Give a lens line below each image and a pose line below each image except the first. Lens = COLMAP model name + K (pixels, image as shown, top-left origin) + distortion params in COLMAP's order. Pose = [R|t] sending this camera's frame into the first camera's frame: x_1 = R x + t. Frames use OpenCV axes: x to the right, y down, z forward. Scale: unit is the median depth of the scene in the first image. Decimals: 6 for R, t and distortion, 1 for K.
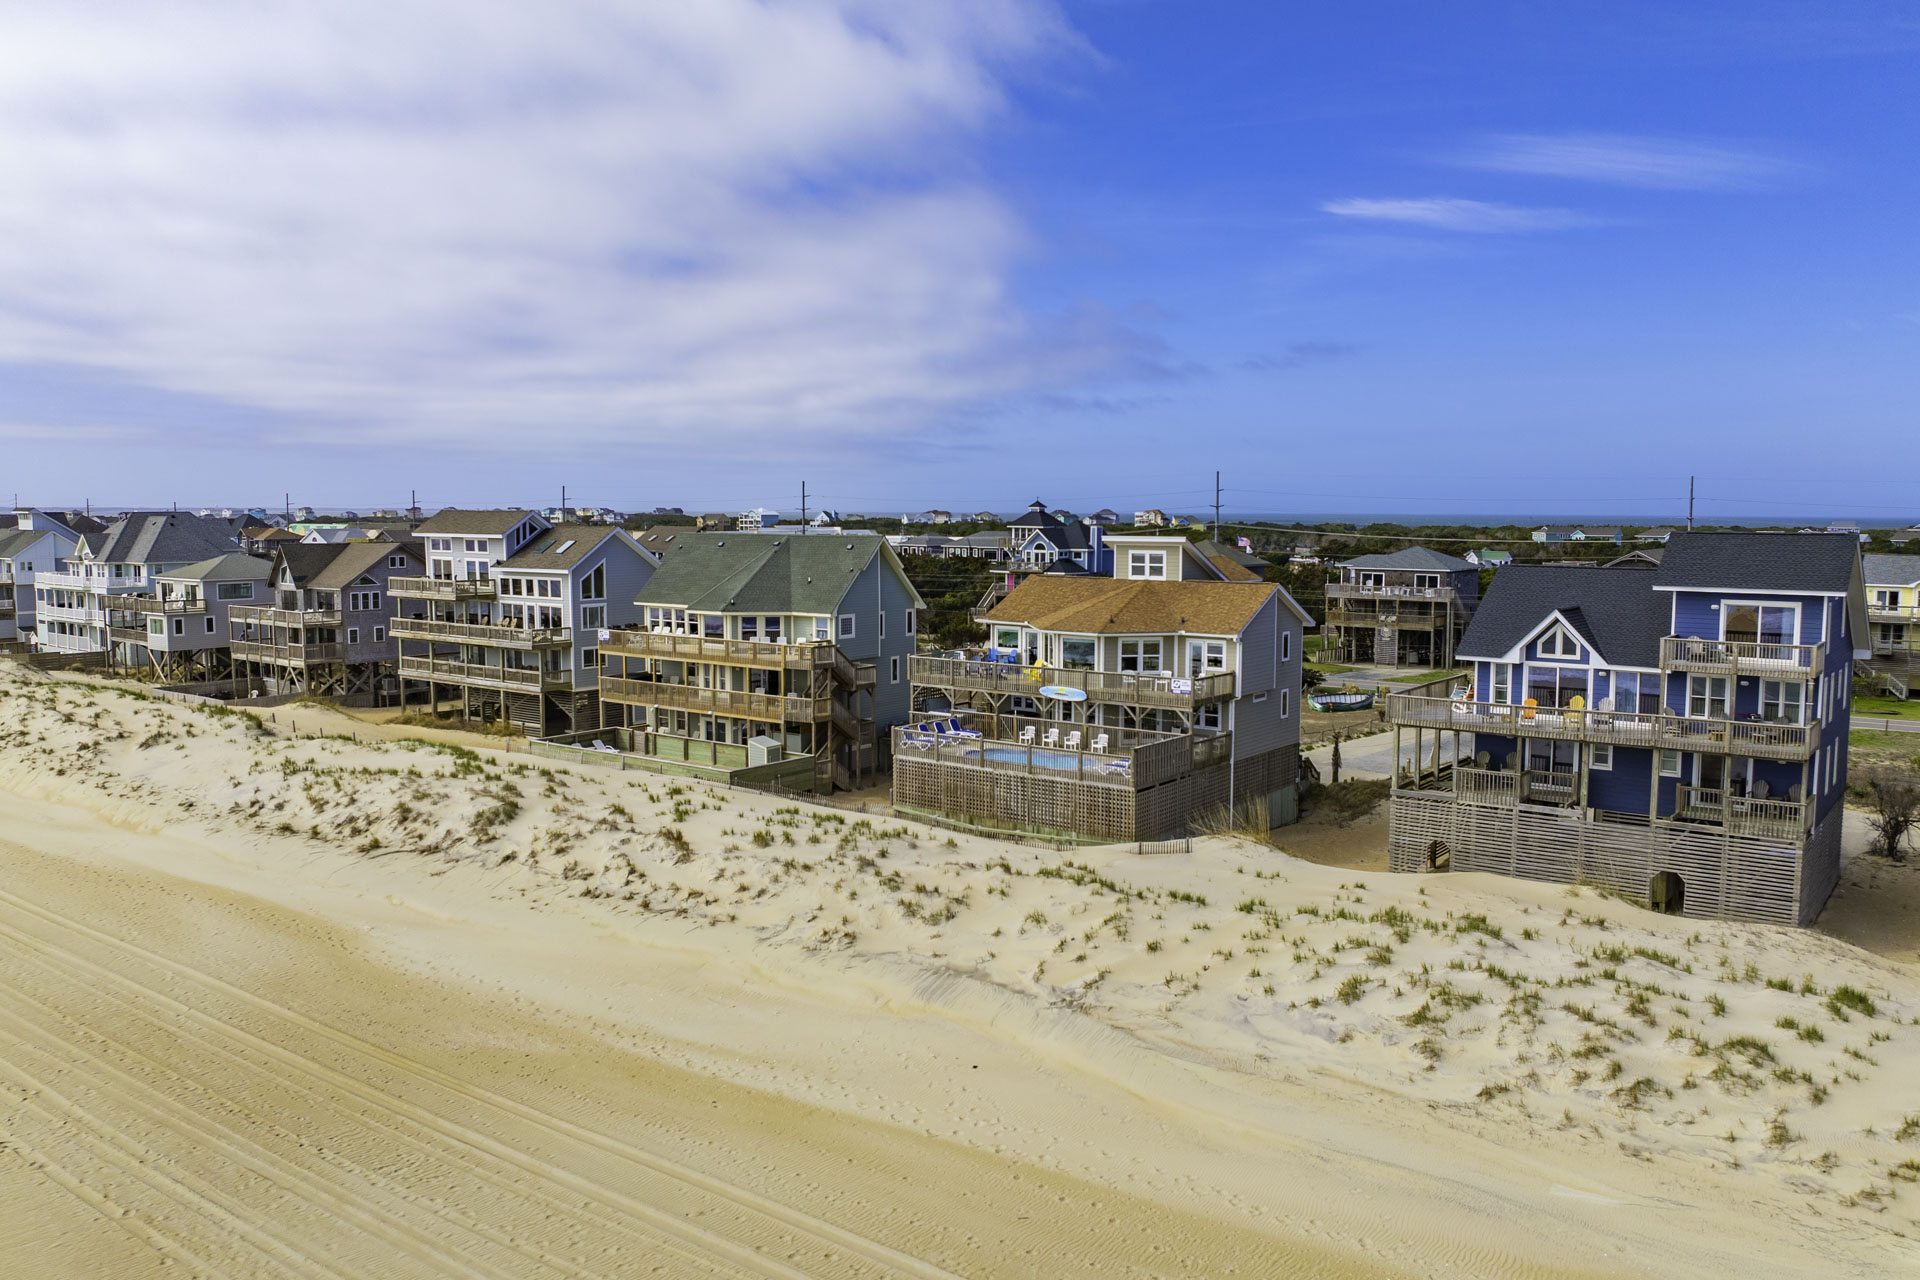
lens RADIAL K [[1441.8, 0, 952.5], [0, 1441.8, 603.4], [0, 0, 1]] dist [-0.028262, -0.007281]
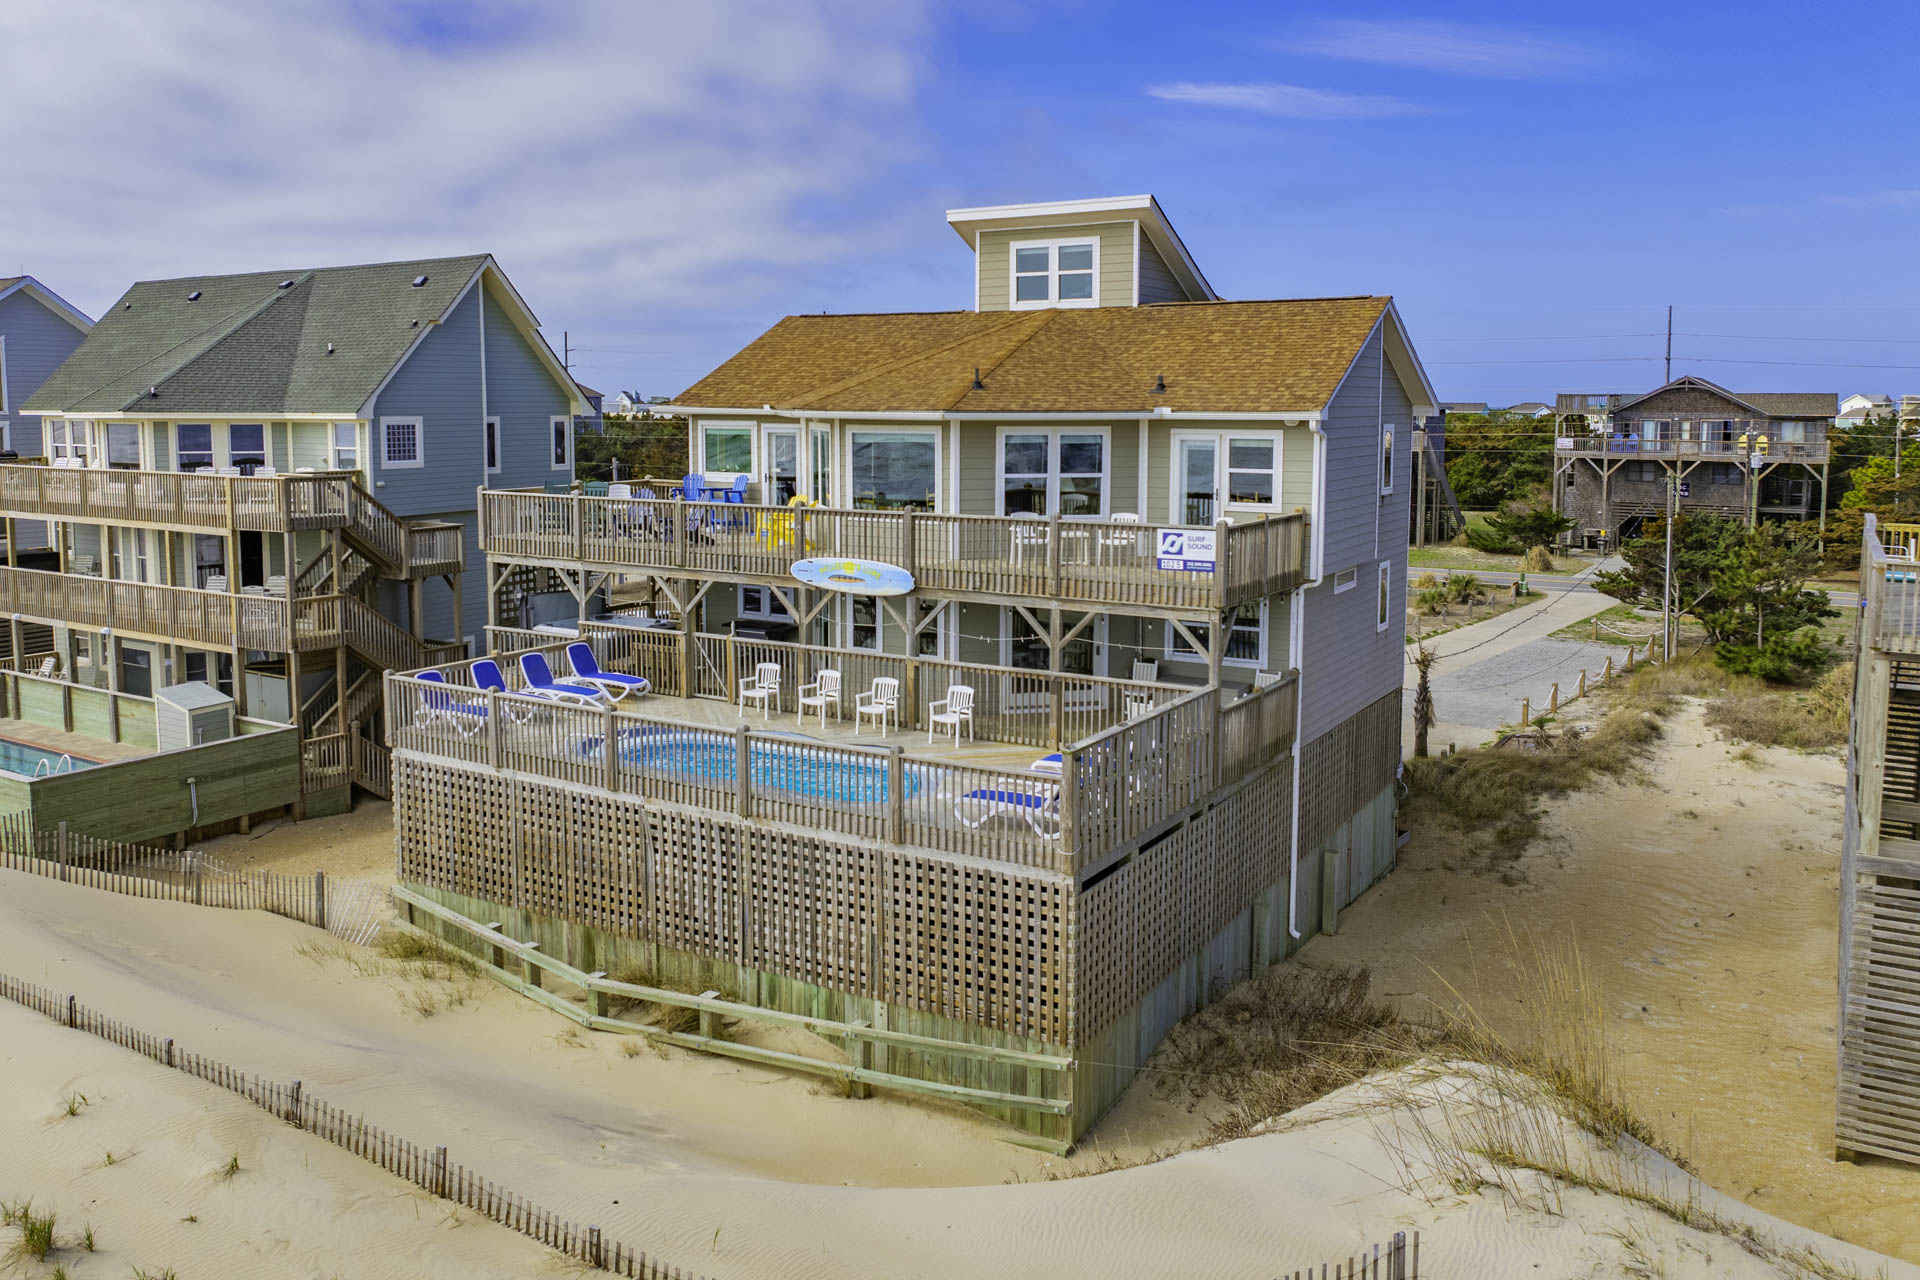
lens RADIAL K [[1481.8, 0, 932.1], [0, 1481.8, 550.2], [0, 0, 1]] dist [-0.026909, -0.005816]
pose [[0.994124, -0.008962, 0.107875, 0.055144], [0.005057, 0.999324, 0.036420, 0.041124], [-0.108129, -0.035660, 0.993497, 0.605181]]
